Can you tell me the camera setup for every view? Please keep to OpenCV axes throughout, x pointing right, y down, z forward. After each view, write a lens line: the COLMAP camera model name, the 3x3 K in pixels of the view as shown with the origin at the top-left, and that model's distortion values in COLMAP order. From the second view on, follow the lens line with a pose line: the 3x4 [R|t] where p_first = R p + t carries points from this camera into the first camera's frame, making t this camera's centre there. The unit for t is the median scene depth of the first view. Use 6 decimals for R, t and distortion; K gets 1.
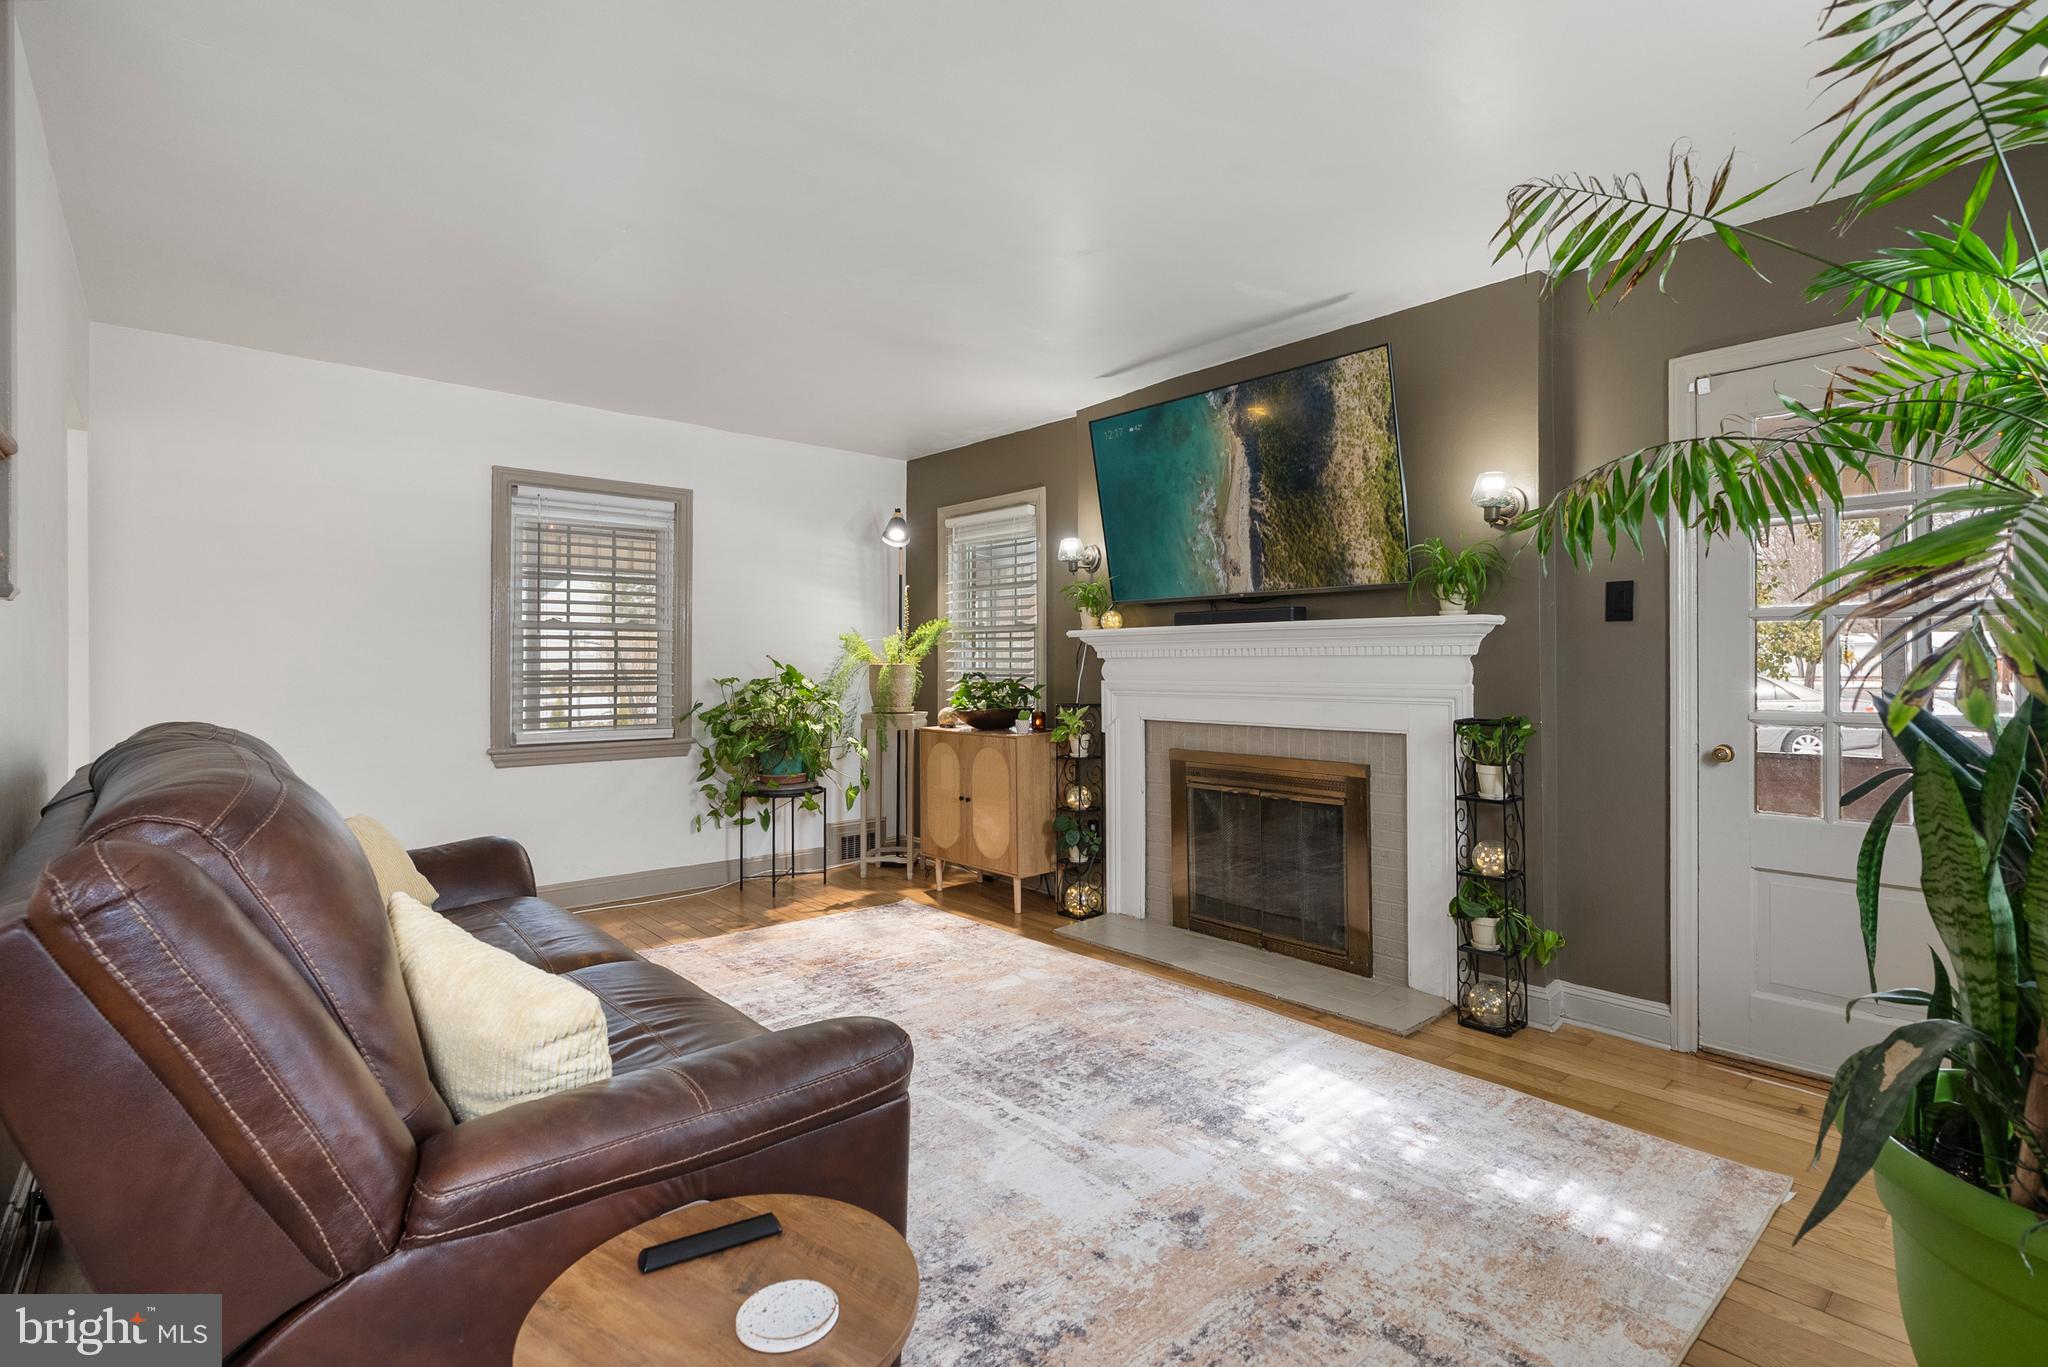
lens RADIAL K [[962.8, 0, 1066.1], [0, 962.8, 659.4], [0, 0, 1]] dist [-0.004796, 0.000162]
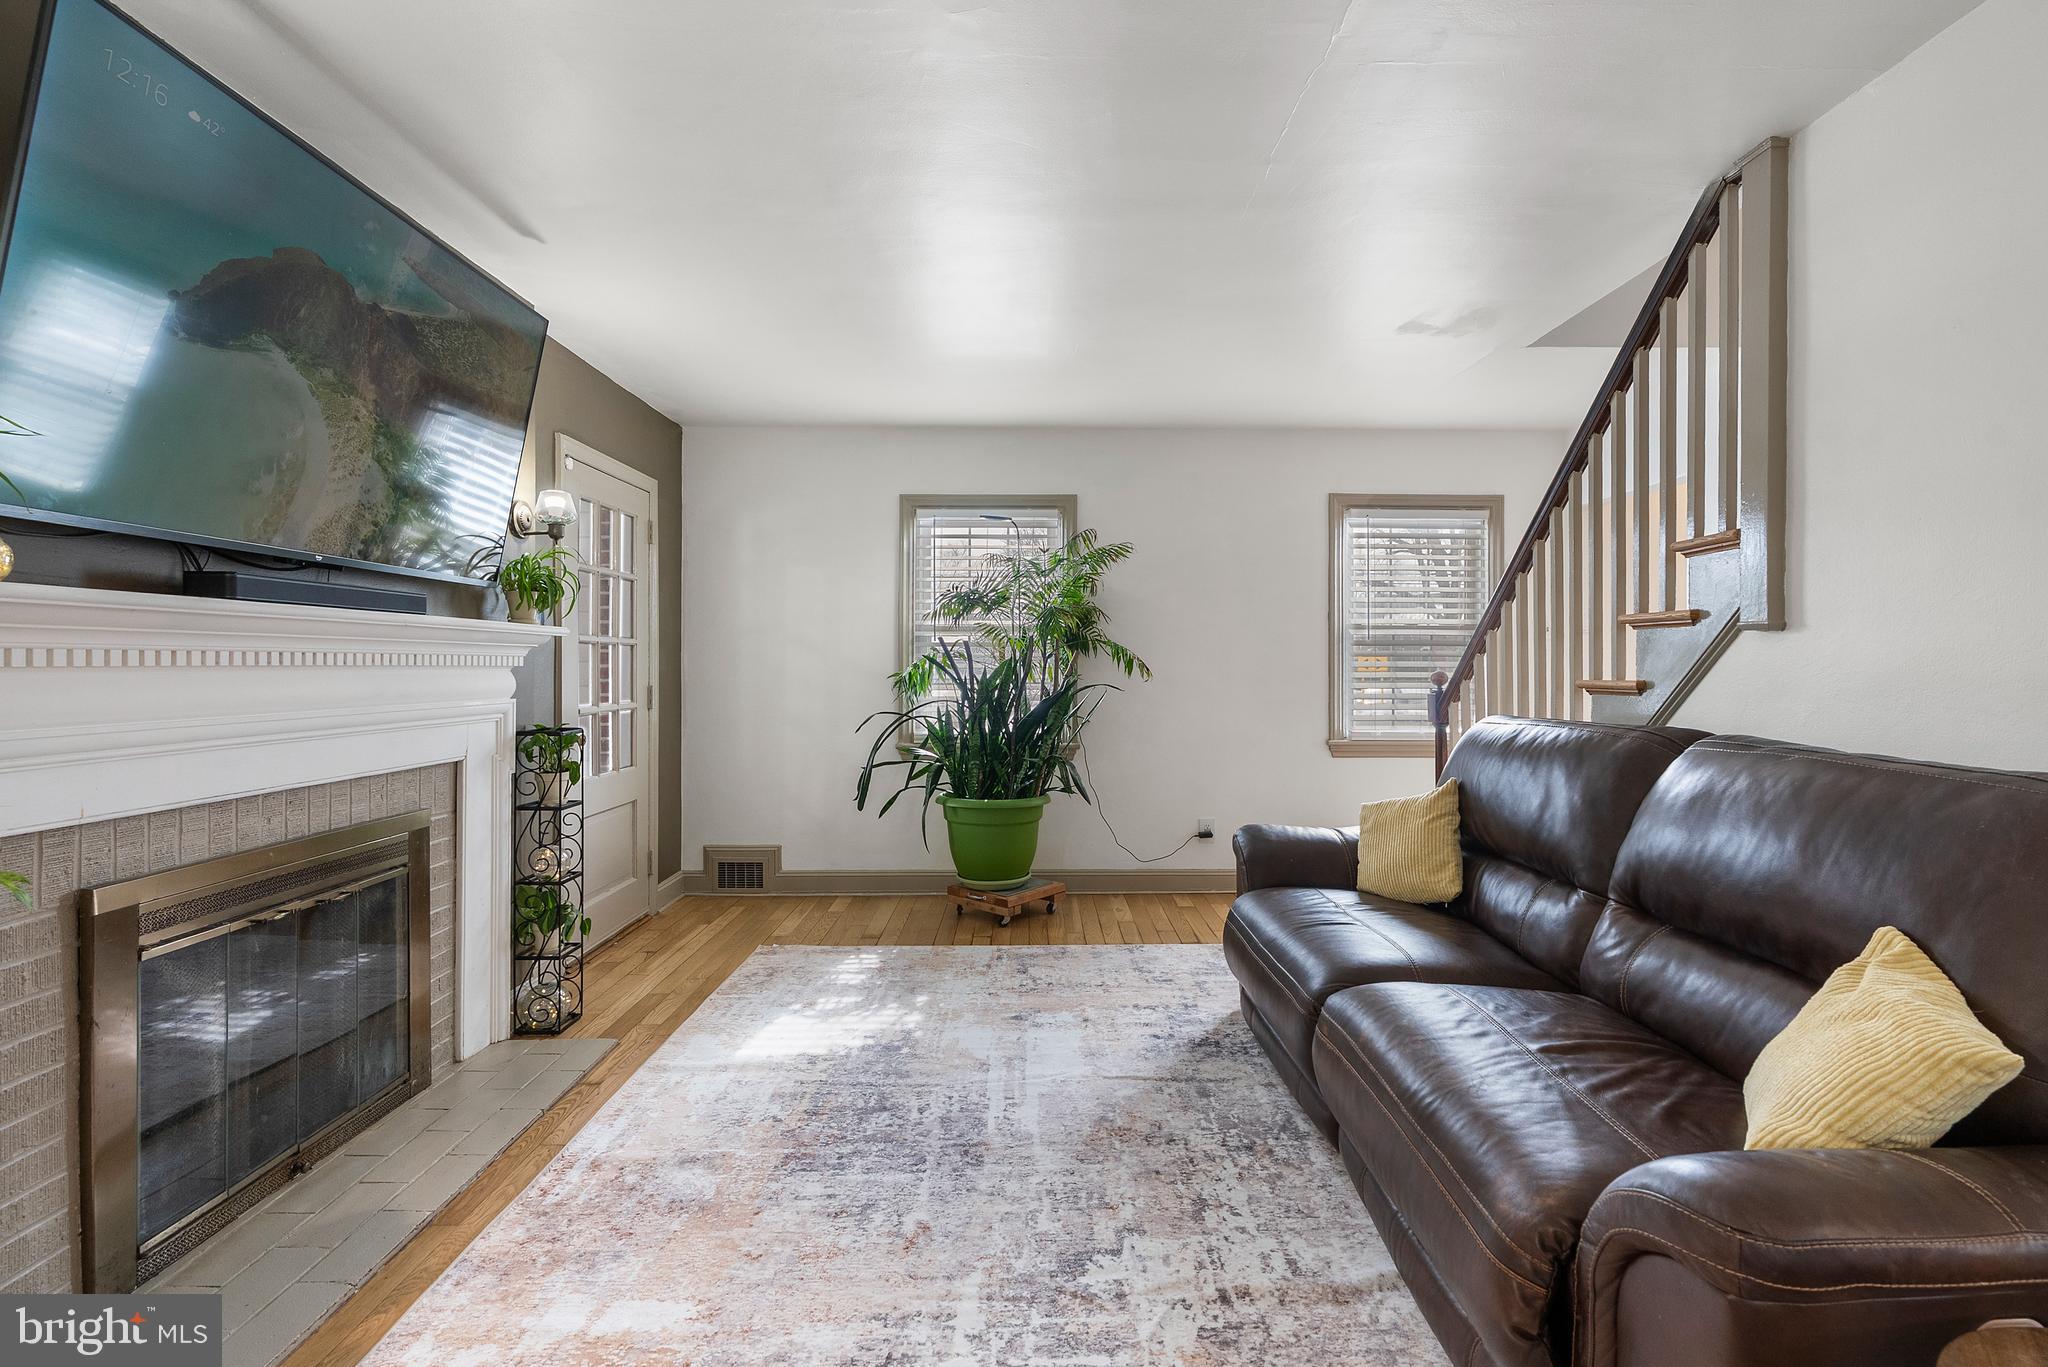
lens RADIAL K [[937.0, 0, 1032.5], [0, 937.0, 677.5], [0, 0, 1]] dist [-0.009830, 0.006002]
pose [[-0.738544, -0.001806, 0.674203, -0.586057], [0.002226, 0.999984, 0.005117, 0.002419], [-0.674202, 0.005280, -0.738528, 1.323790]]
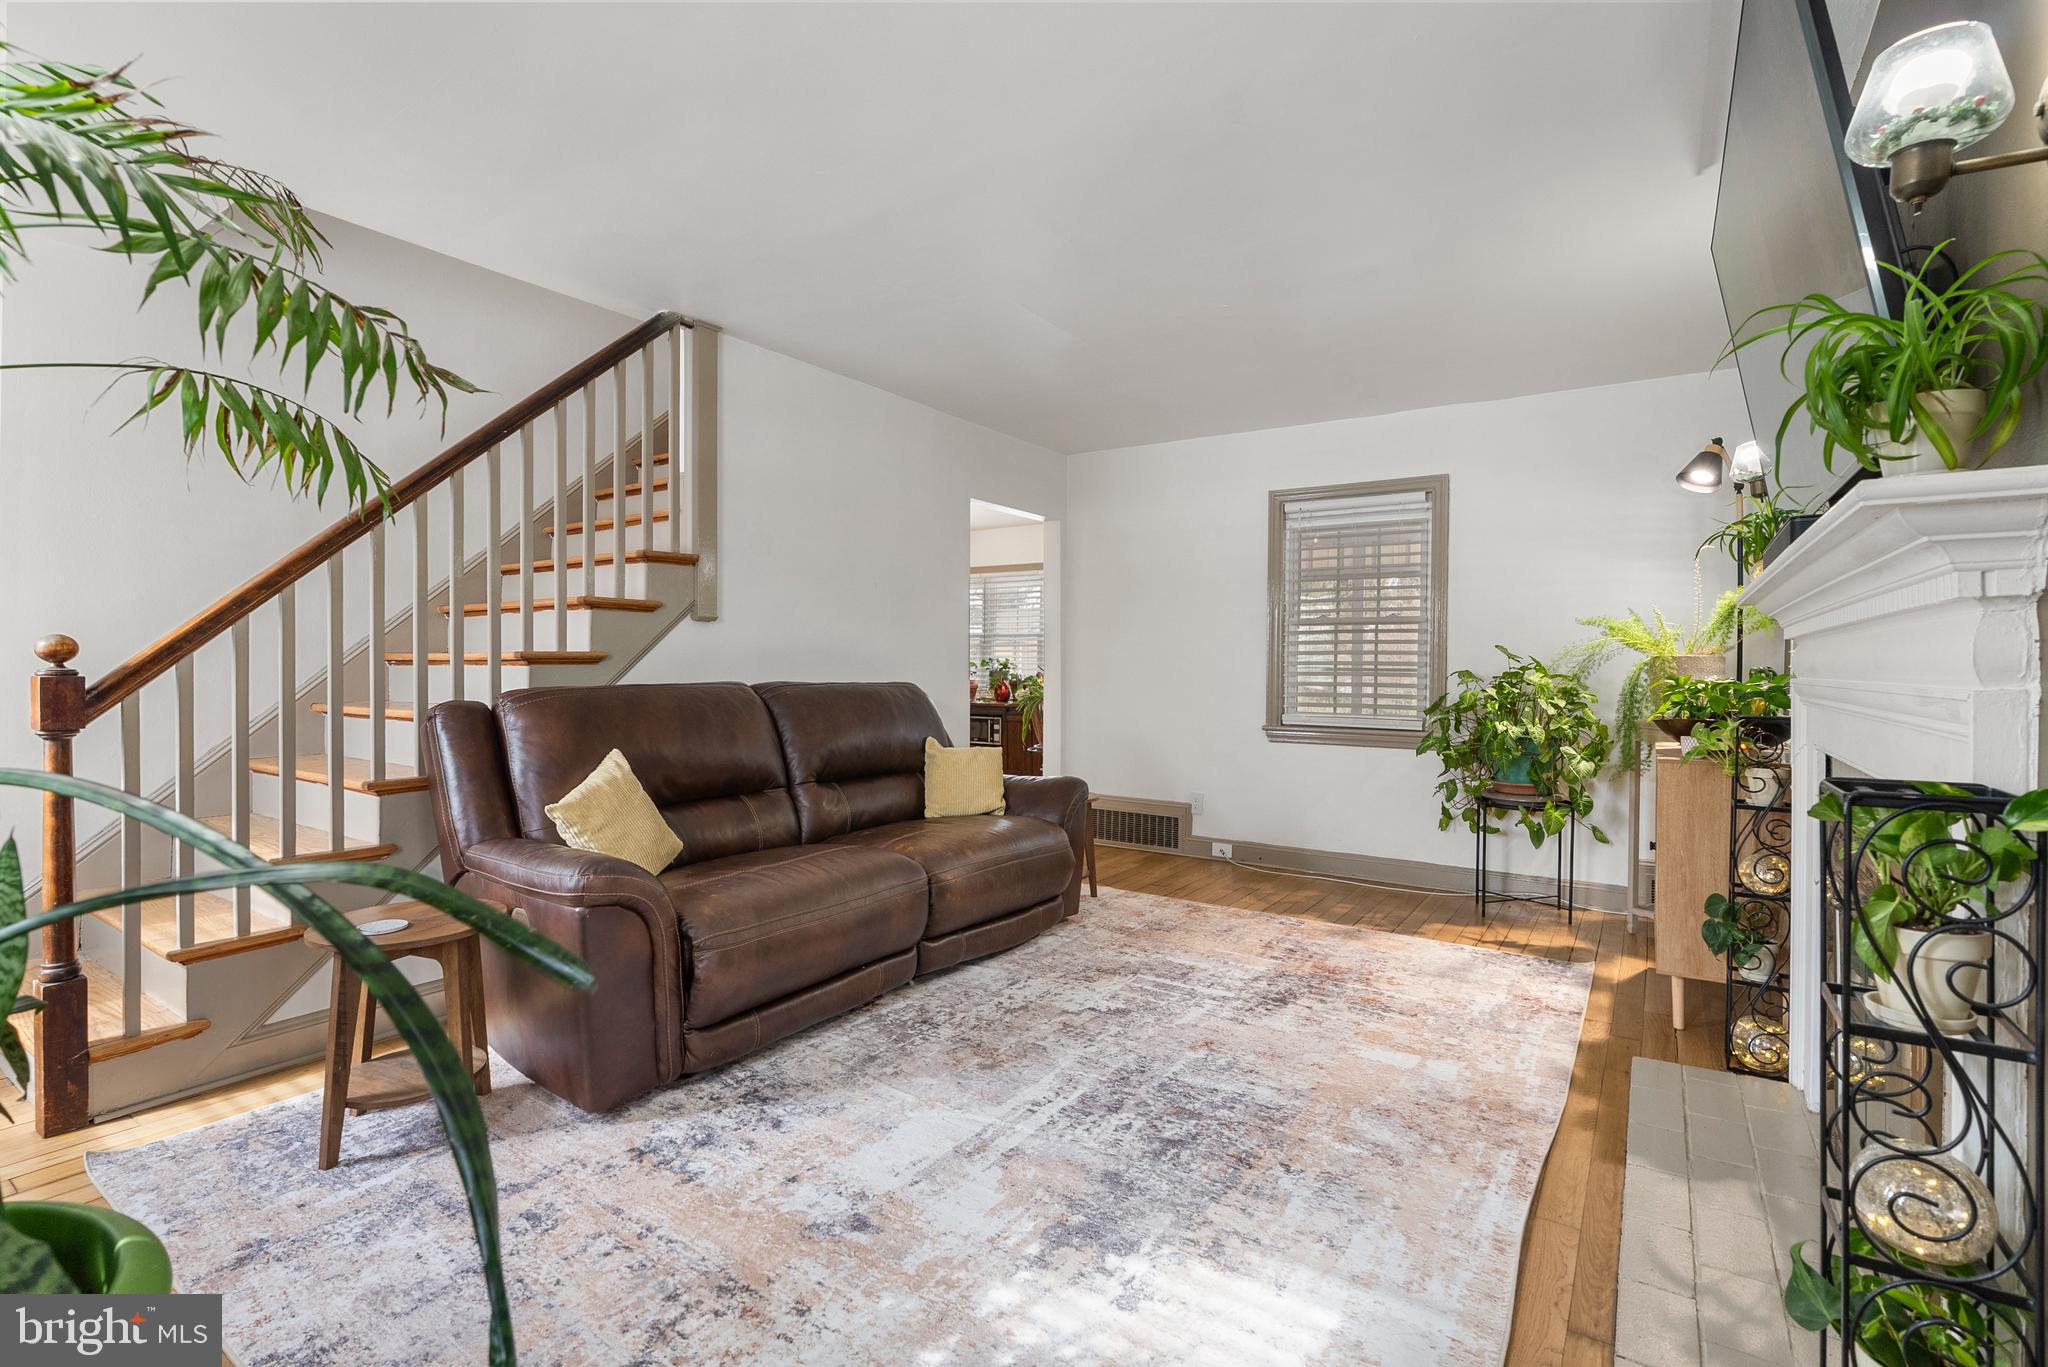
lens RADIAL K [[937.0, 0, 1036.7], [0, 937.0, 674.1], [0, 0, 1]] dist [-0.009830, 0.006002]
pose [[0.235408, 0.013504, -0.971803, 0.651631], [-0.001981, 0.999908, 0.013415, 0.017686], [0.971895, -0.001233, 0.235413, 0.591385]]
